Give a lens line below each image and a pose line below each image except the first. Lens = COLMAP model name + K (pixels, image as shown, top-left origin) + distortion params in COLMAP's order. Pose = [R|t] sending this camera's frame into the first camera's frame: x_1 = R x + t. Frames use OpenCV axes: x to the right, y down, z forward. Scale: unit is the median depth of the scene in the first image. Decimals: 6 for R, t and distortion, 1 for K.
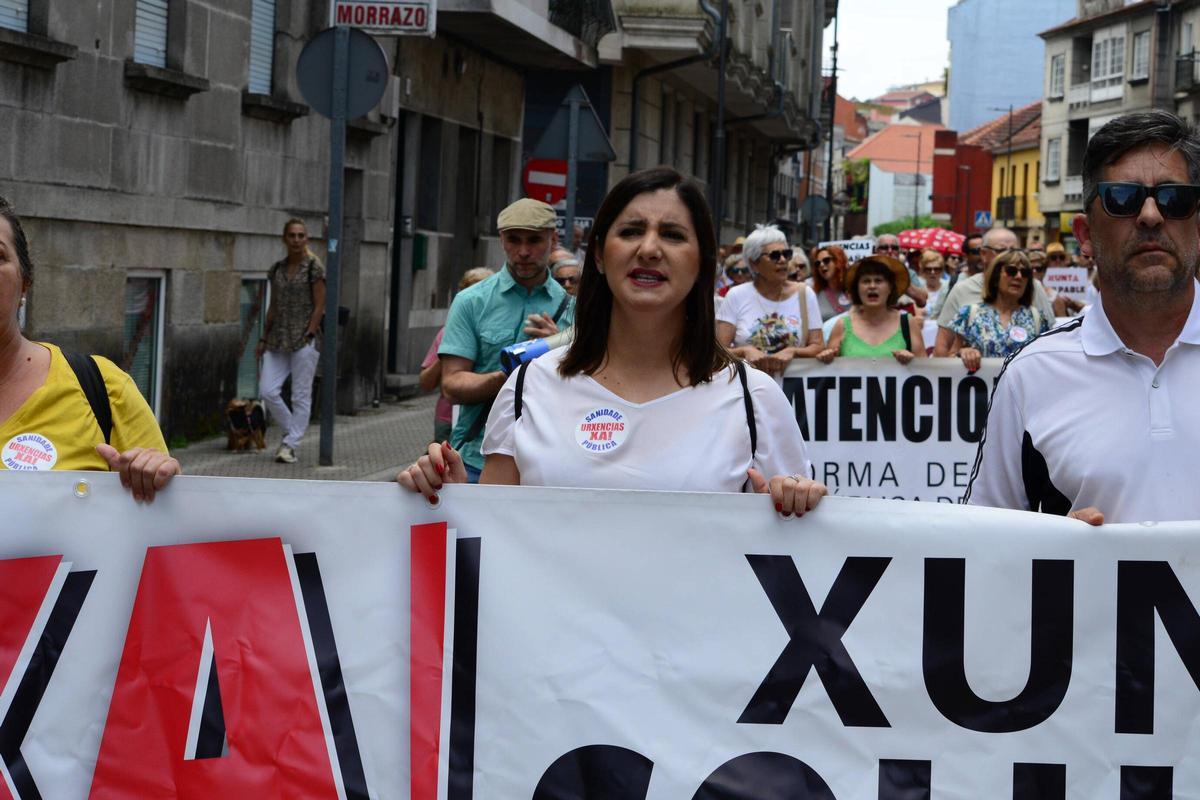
lens RADIAL K [[3106.6, 0, 597.7], [0, 3106.6, 434.4], [0, 0, 1]] dist [-0.048512, -0.201087]
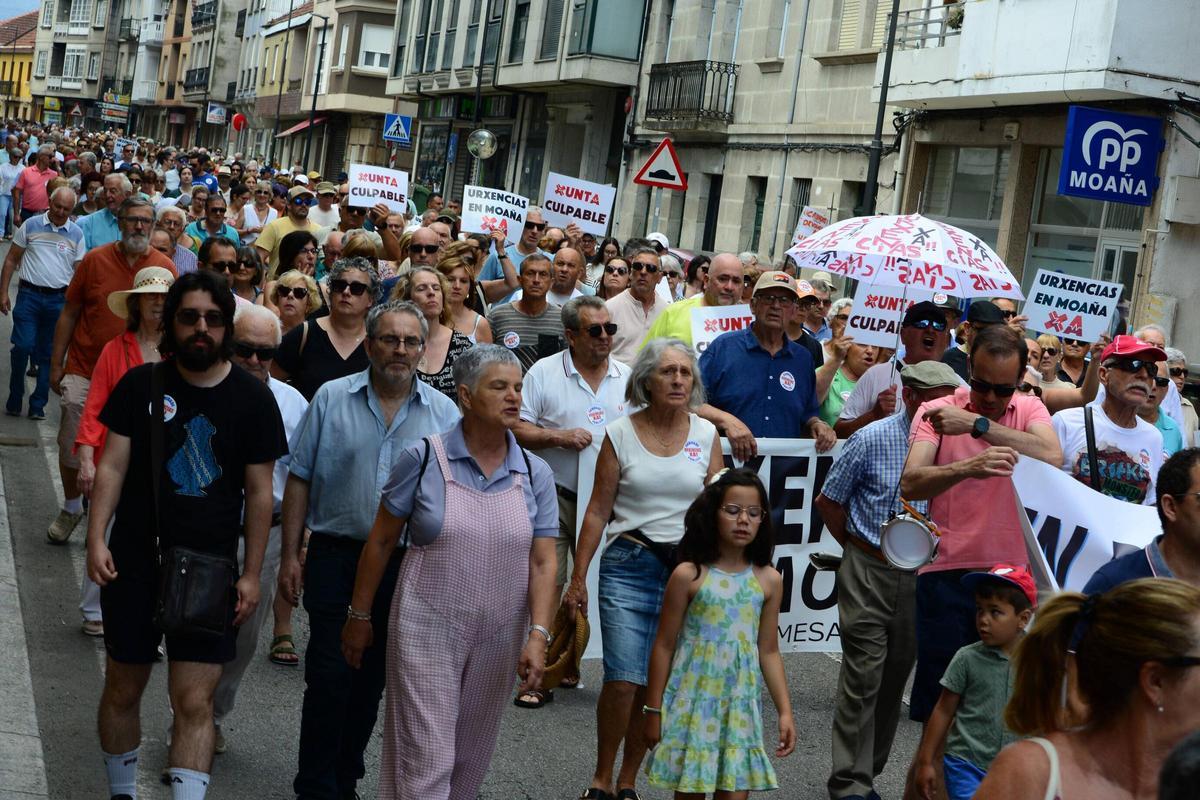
lens RADIAL K [[3184.4, 0, 600.0], [0, 3184.4, 400.0], [0, 0, 1]] dist [-0.068900, 0.354118]
pose [[0.936076, 0.069817, 0.344801, -0.151694], [-0.081453, 0.996489, 0.019356, 0.034784], [-0.342239, -0.046204, 0.938476, -0.730001]]
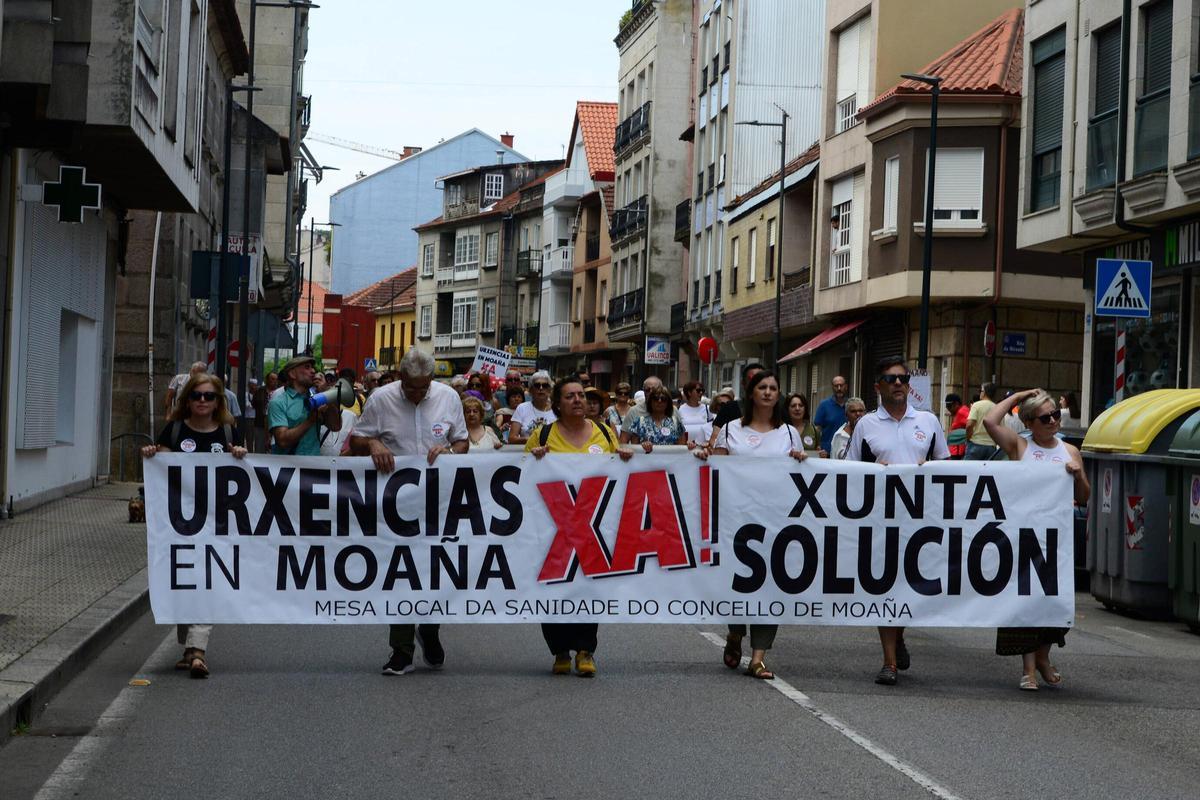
lens RADIAL K [[3101.3, 0, 600.0], [0, 3101.3, 400.0], [0, 0, 1]] dist [-0.045884, 0.094931]
pose [[0.975981, 0.001290, 0.217852, -0.076127], [0.010632, 0.998509, -0.053546, 0.019841], [-0.217596, 0.054576, 0.974512, -0.346092]]
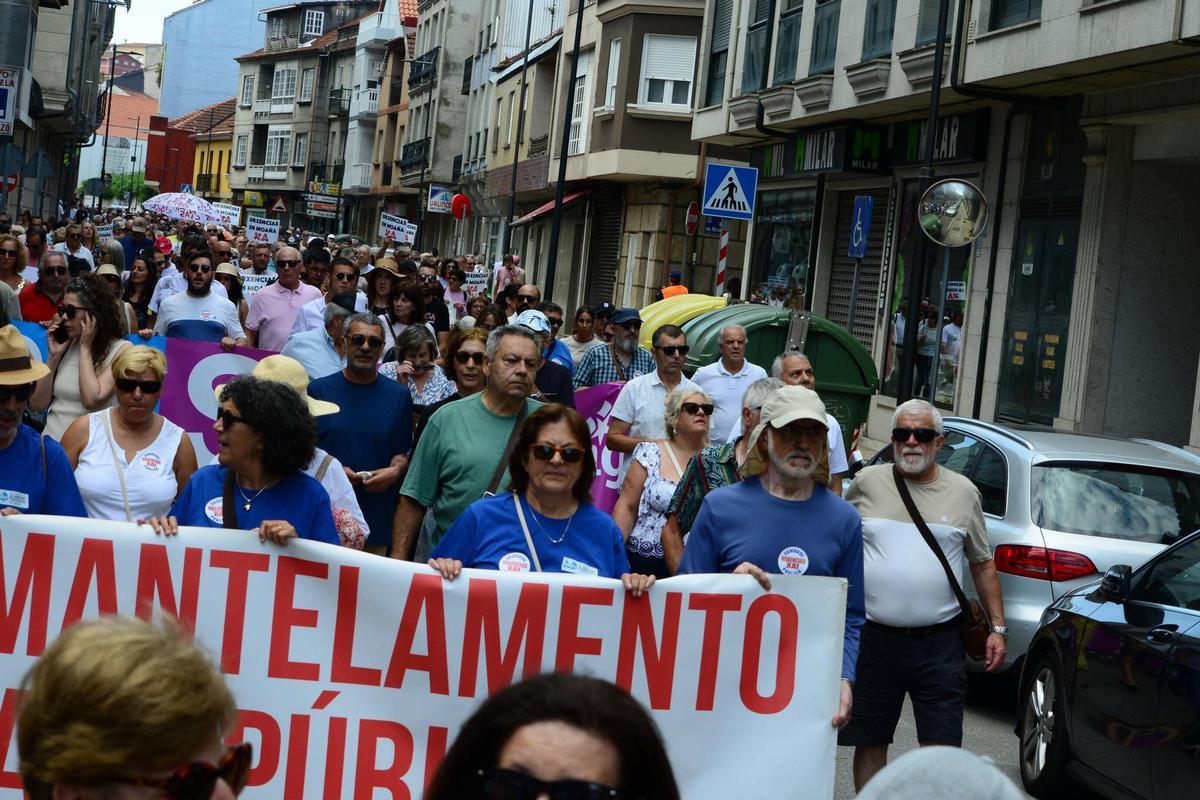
lens RADIAL K [[3106.6, 0, 597.7], [0, 3106.6, 434.4], [0, 0, 1]] dist [-0.048512, -0.201087]
pose [[0.963383, 0.048931, 0.263627, -0.058790], [-0.053125, 0.998549, 0.008799, 0.016747], [-0.262814, -0.022483, 0.964585, -0.380069]]
